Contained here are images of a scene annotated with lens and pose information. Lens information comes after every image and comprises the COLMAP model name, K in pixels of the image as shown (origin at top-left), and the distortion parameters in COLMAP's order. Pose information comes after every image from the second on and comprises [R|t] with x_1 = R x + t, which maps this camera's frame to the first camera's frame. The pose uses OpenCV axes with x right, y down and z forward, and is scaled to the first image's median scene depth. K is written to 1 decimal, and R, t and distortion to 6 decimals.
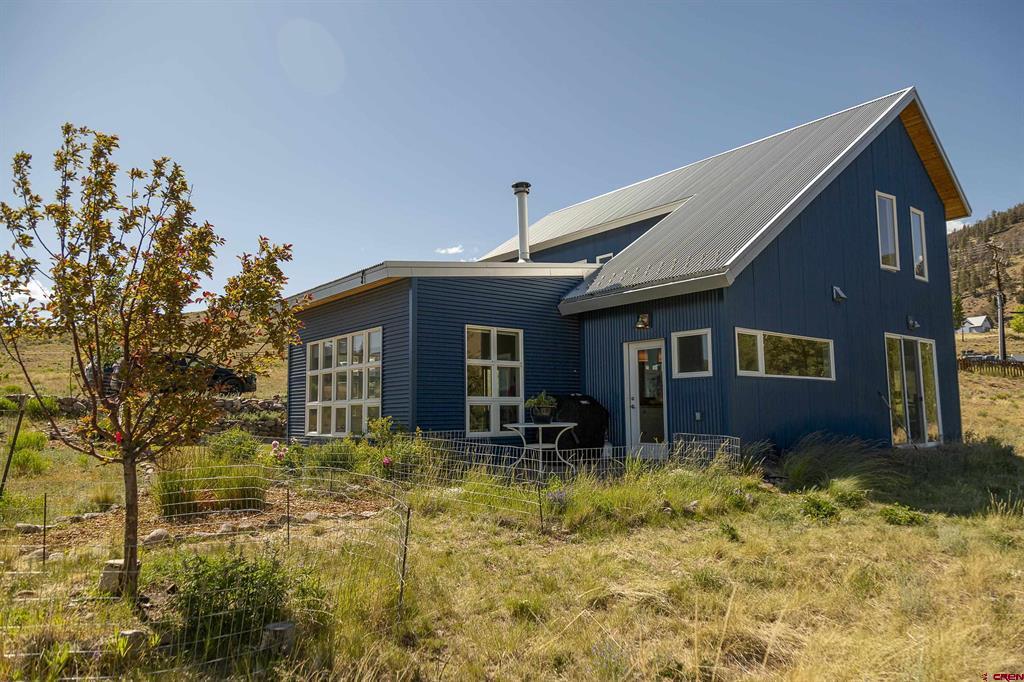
lens RADIAL K [[675.8, 0, 517.3], [0, 675.8, 344.9], [0, 0, 1]] dist [0.003238, 0.007161]
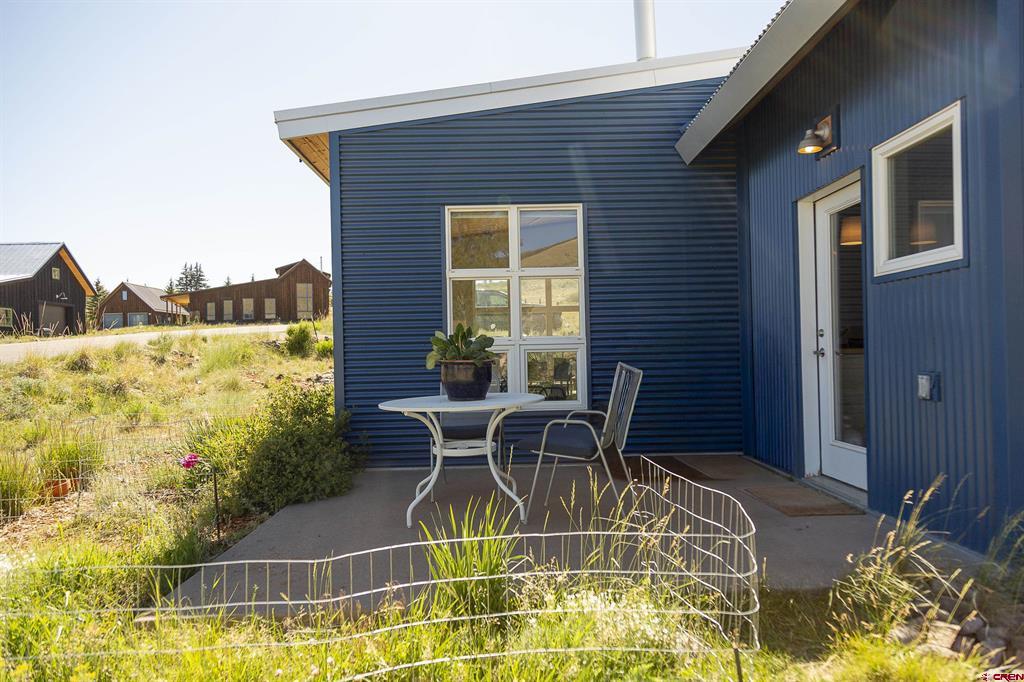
lens RADIAL K [[675.8, 0, 517.3], [0, 675.8, 344.9], [0, 0, 1]] dist [0.003238, 0.007161]
pose [[0.778120, -0.011081, -0.628018, 0.306229], [0.075427, 0.994258, 0.075912, 0.043463], [0.623571, -0.106438, 0.774487, 0.596699]]
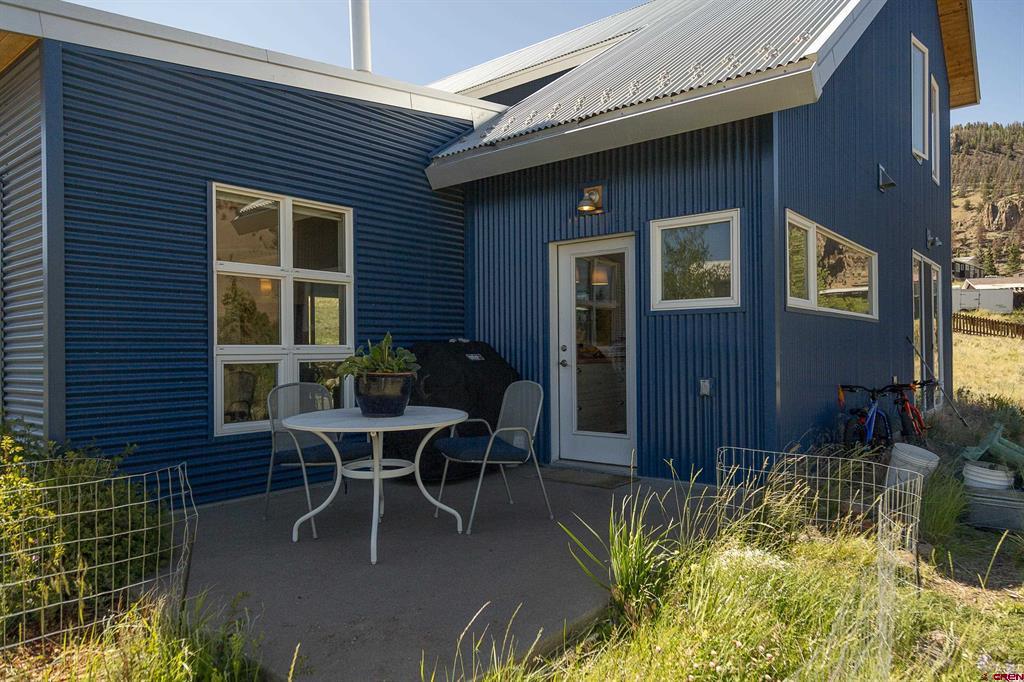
lens RADIAL K [[675.8, 0, 517.3], [0, 675.8, 344.9], [0, 0, 1]] dist [0.003238, 0.007161]
pose [[0.981702, 0.004448, 0.190372, 0.034557], [-0.022227, 0.995570, 0.091360, 0.030338], [-0.189122, -0.093919, 0.977452, 0.516640]]
